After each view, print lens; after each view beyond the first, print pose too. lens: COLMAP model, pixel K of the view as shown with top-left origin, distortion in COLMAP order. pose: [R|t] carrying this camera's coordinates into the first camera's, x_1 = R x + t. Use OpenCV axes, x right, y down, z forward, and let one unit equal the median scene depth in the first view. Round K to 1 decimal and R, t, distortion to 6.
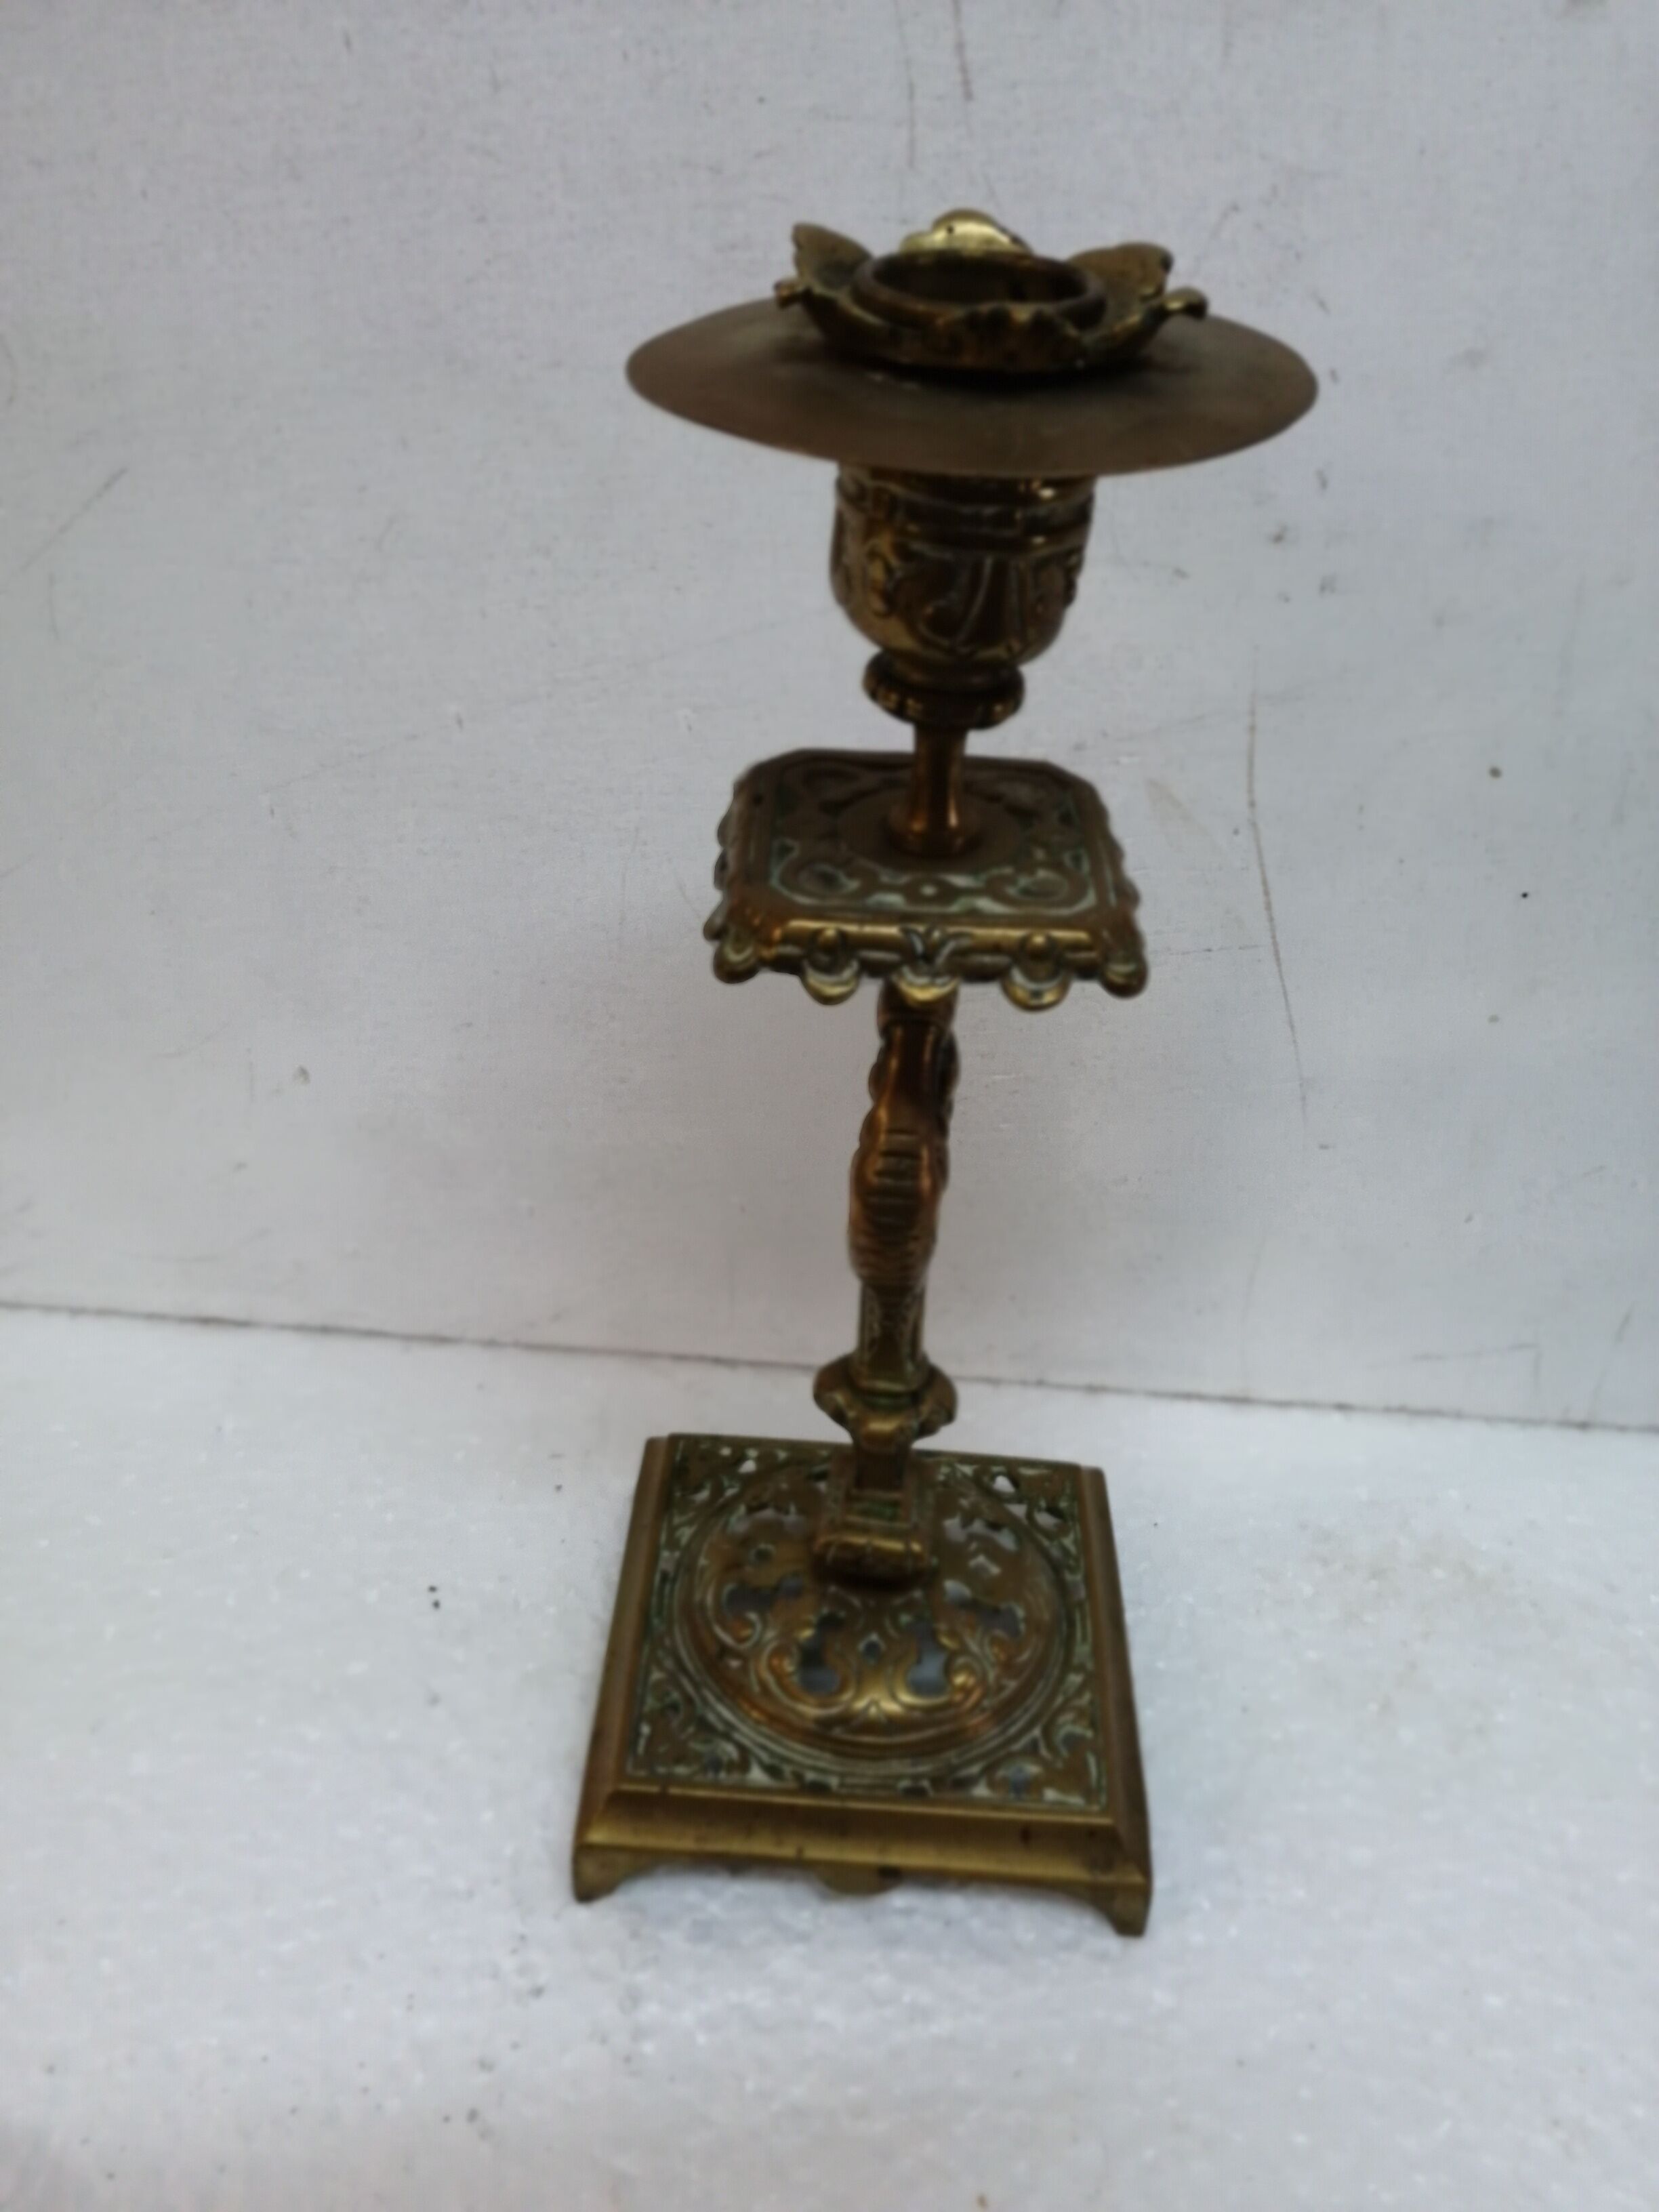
lens RADIAL K [[1758.4, 0, 837.7], [0, 1758.4, 1118.4], [0, 0, 1]] dist [-0.000833, -0.003068]
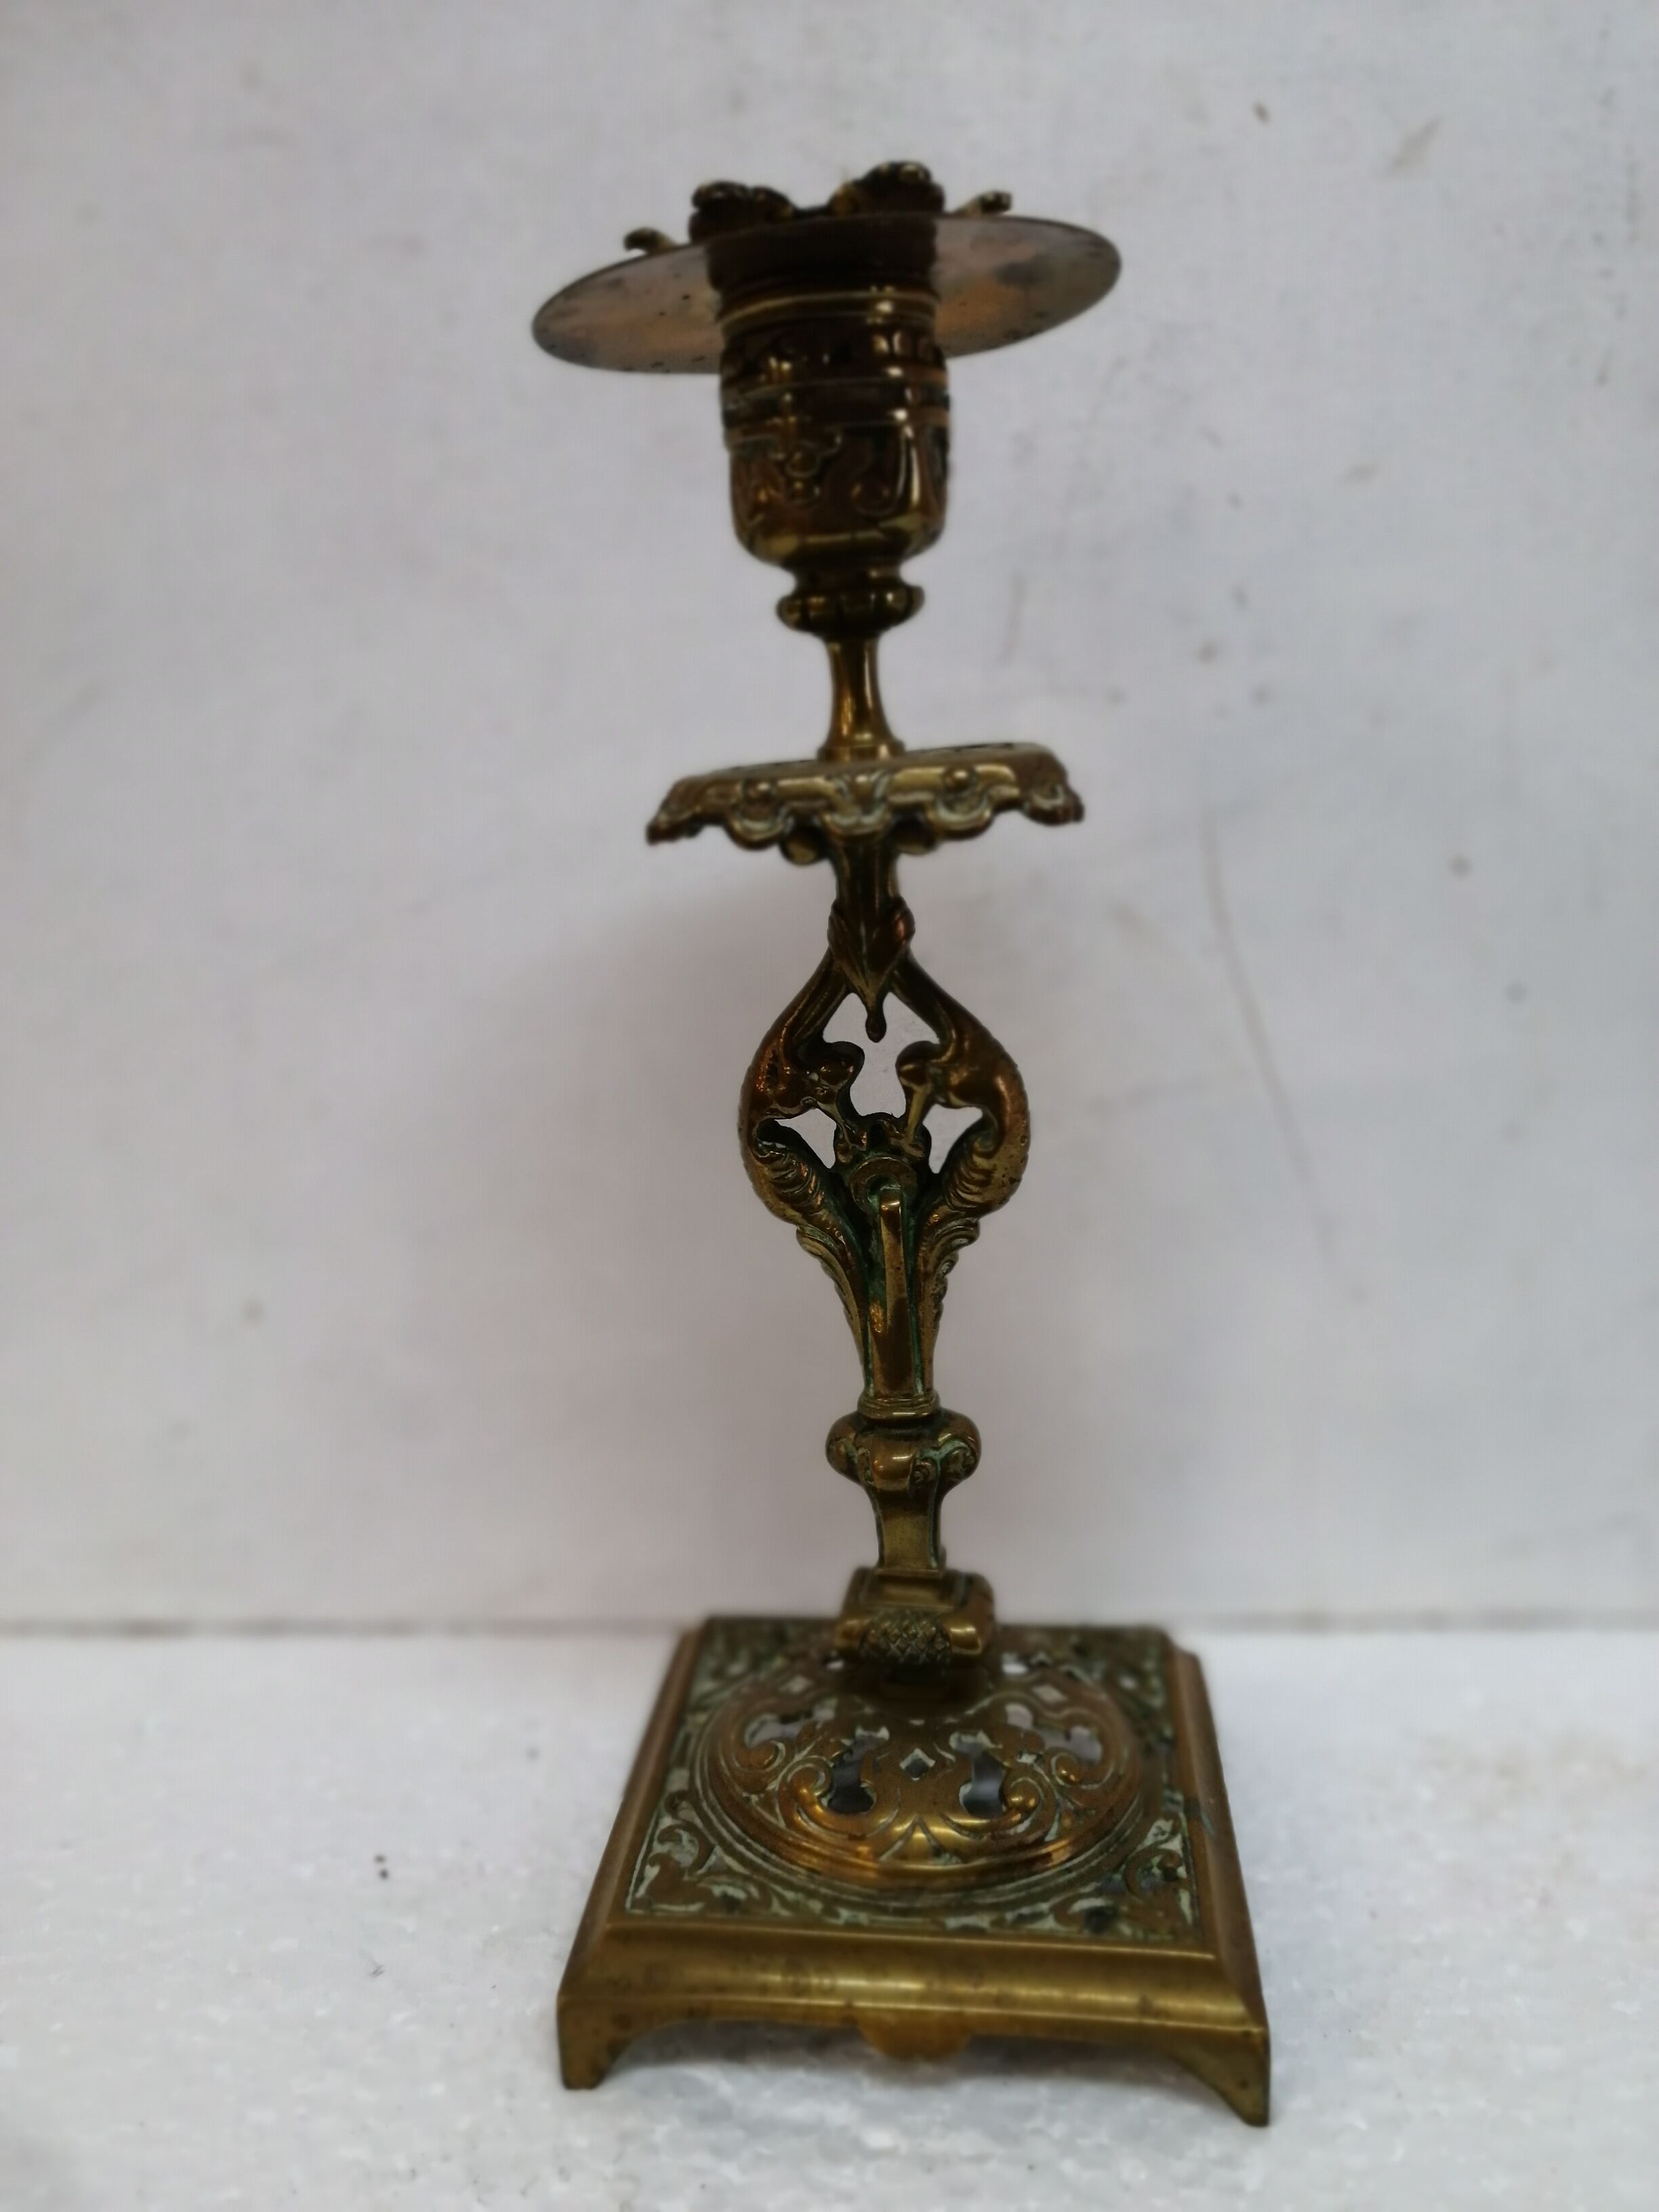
lens RADIAL K [[1785.5, 0, 829.5], [0, 1785.5, 1106.0], [0, 0, 1]] dist [-0.006152, 0.000742]
pose [[0.997261, -0.073786, 0.005175, 0.004409], [0.071144, 0.937699, -0.340087, 0.265386], [0.020241, 0.339523, 0.940380, 0.100219]]
